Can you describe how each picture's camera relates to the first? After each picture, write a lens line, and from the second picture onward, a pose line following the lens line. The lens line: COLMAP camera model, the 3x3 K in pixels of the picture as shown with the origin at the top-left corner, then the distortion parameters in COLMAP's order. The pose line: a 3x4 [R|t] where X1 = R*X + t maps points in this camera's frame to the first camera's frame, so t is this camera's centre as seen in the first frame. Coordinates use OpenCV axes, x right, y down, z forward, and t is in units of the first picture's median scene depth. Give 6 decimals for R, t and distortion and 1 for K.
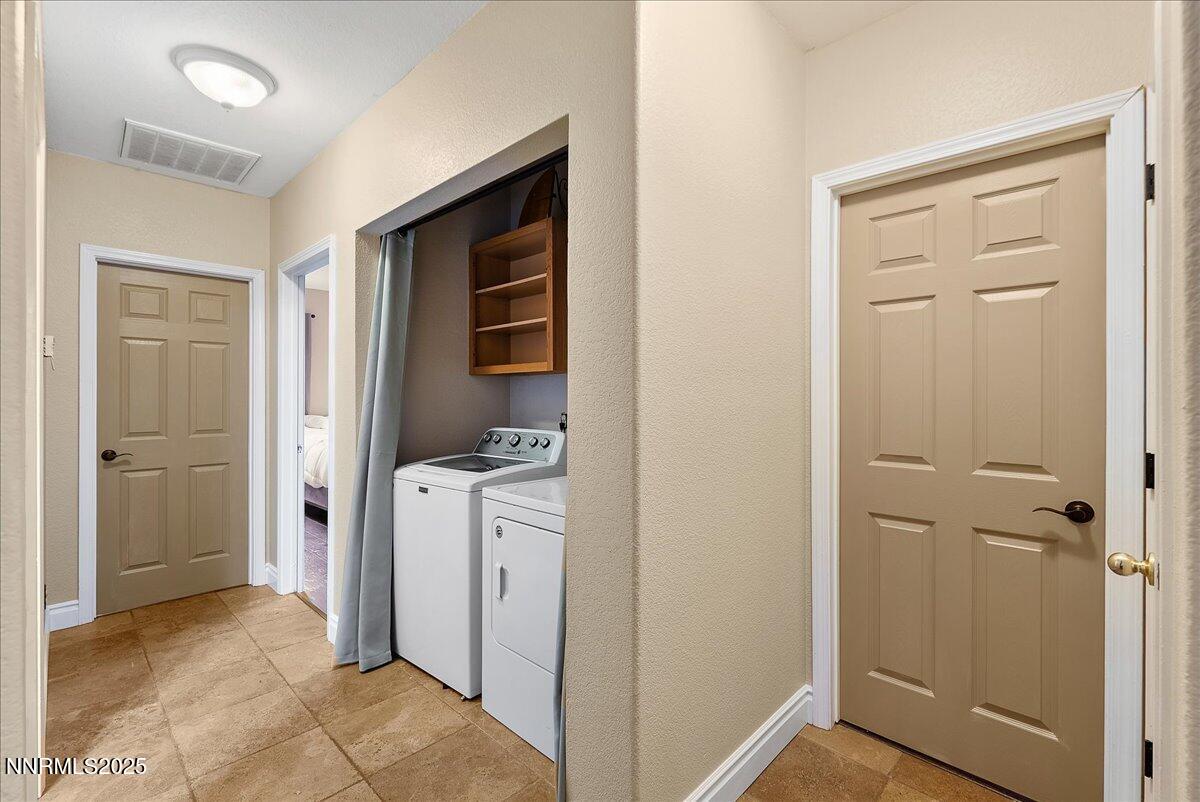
lens RADIAL K [[515.8, 0, 595.9], [0, 515.8, 397.9], [0, 0, 1]] dist [-0.000927, -0.000056]
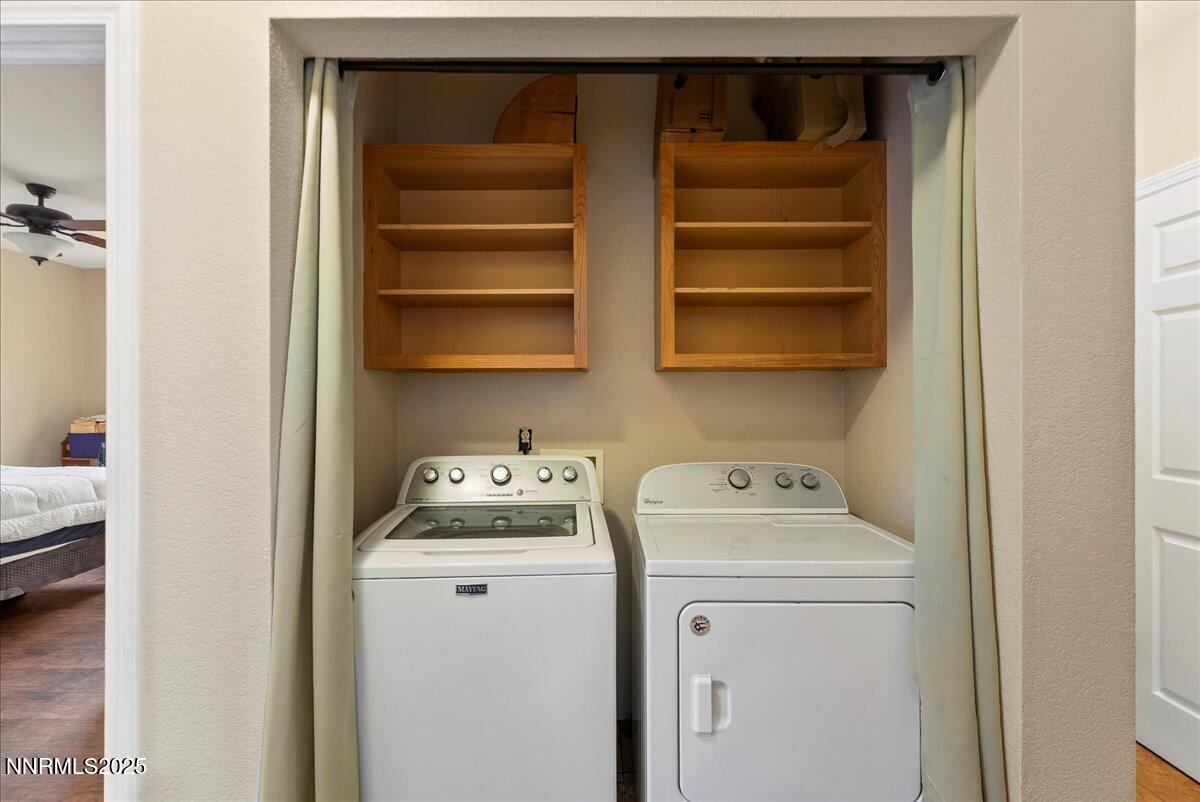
lens RADIAL K [[515.8, 0, 601.7], [0, 515.8, 397.5], [0, 0, 1]] dist [-0.000927, -0.000056]
pose [[0.722595, 0.000470, 0.691272, -0.535950], [0.006720, 0.999948, -0.007704, -0.007002], [-0.691239, 0.010213, 0.722554, 0.483110]]
